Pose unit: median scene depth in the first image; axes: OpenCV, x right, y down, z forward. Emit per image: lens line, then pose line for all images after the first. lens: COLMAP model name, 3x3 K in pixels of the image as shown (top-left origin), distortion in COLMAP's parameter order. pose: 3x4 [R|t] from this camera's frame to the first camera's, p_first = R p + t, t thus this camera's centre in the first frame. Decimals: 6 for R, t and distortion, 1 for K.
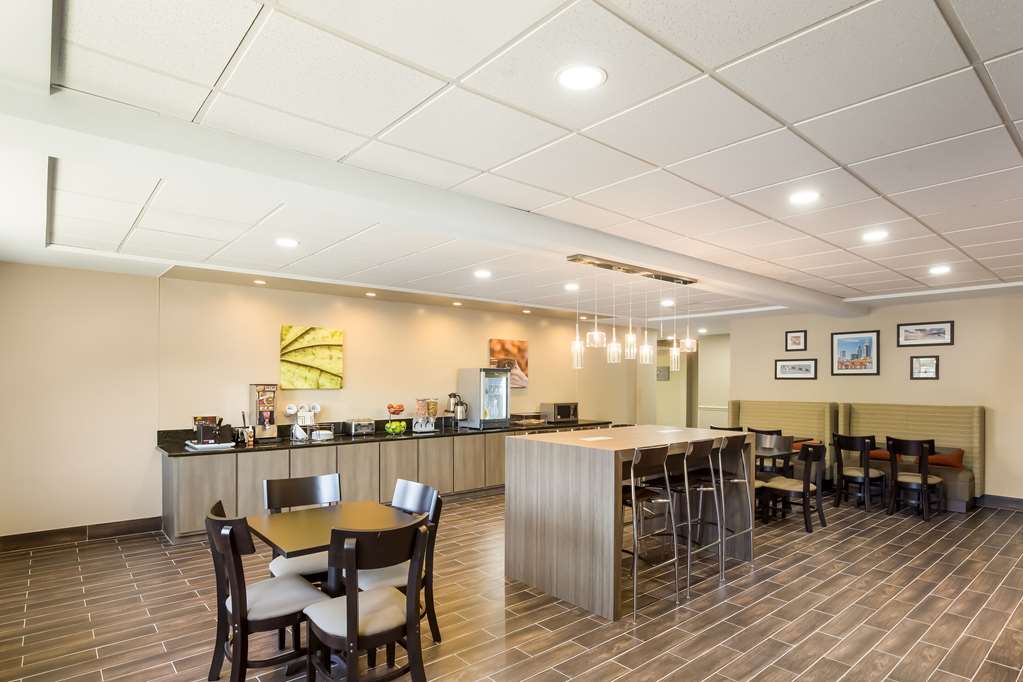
lens RADIAL K [[557.4, 0, 510.0], [0, 557.4, 375.3], [0, 0, 1]] dist [-0.019011, 0.000071]
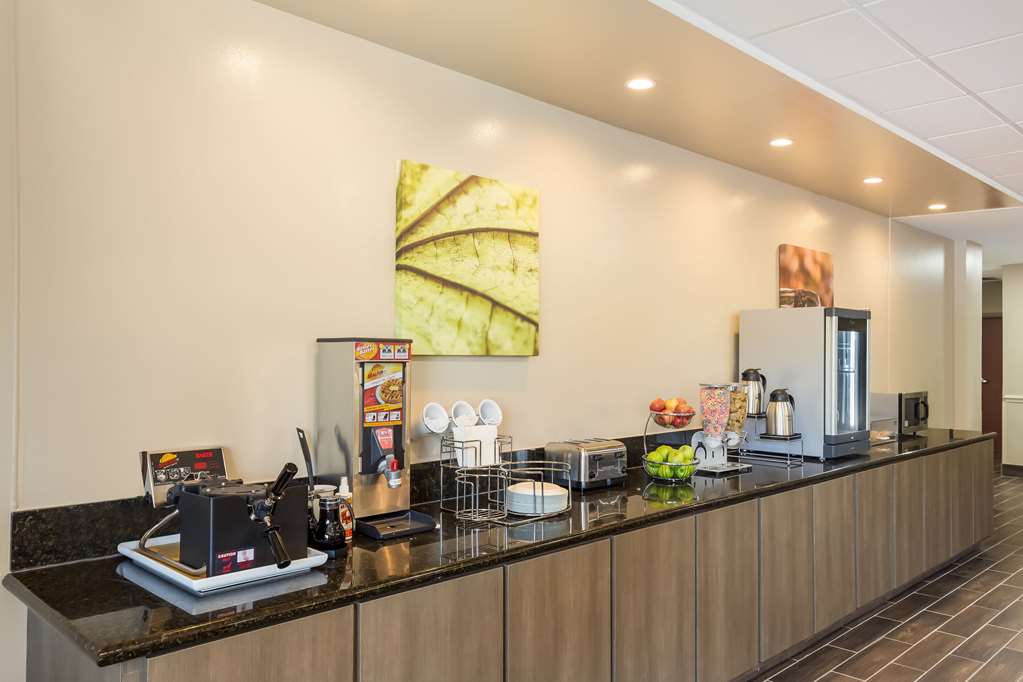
lens RADIAL K [[773.5, 0, 512.2], [0, 773.5, 340.9], [0, 0, 1]] dist [0.035452, -0.000738]
pose [[0.996570, 0.009725, 0.082175, -0.371028], [-0.009642, 0.999953, -0.001406, 0.015853], [-0.082185, 0.000609, 0.996617, 0.525030]]
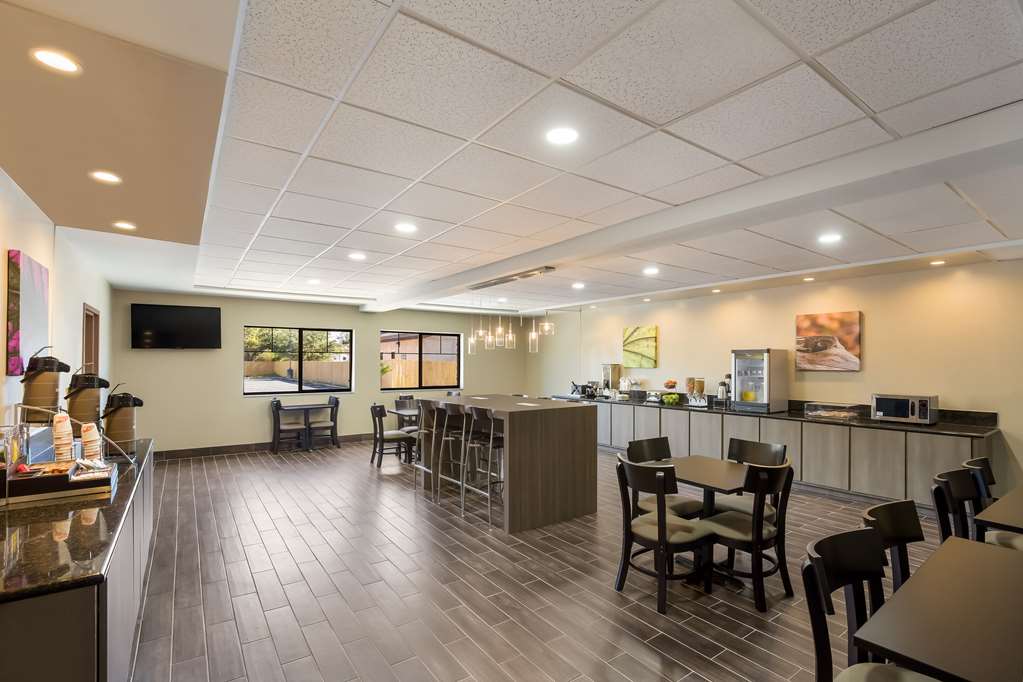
lens RADIAL K [[467.8, 0, 525.2], [0, 467.8, 360.2], [0, 0, 1]] dist [-0.000644, -0.000025]
pose [[-0.069280, -0.006111, -0.997579, 0.935507], [0.005576, 0.999963, -0.006513, 0.010605], [0.997582, -0.006014, -0.069243, 0.782811]]
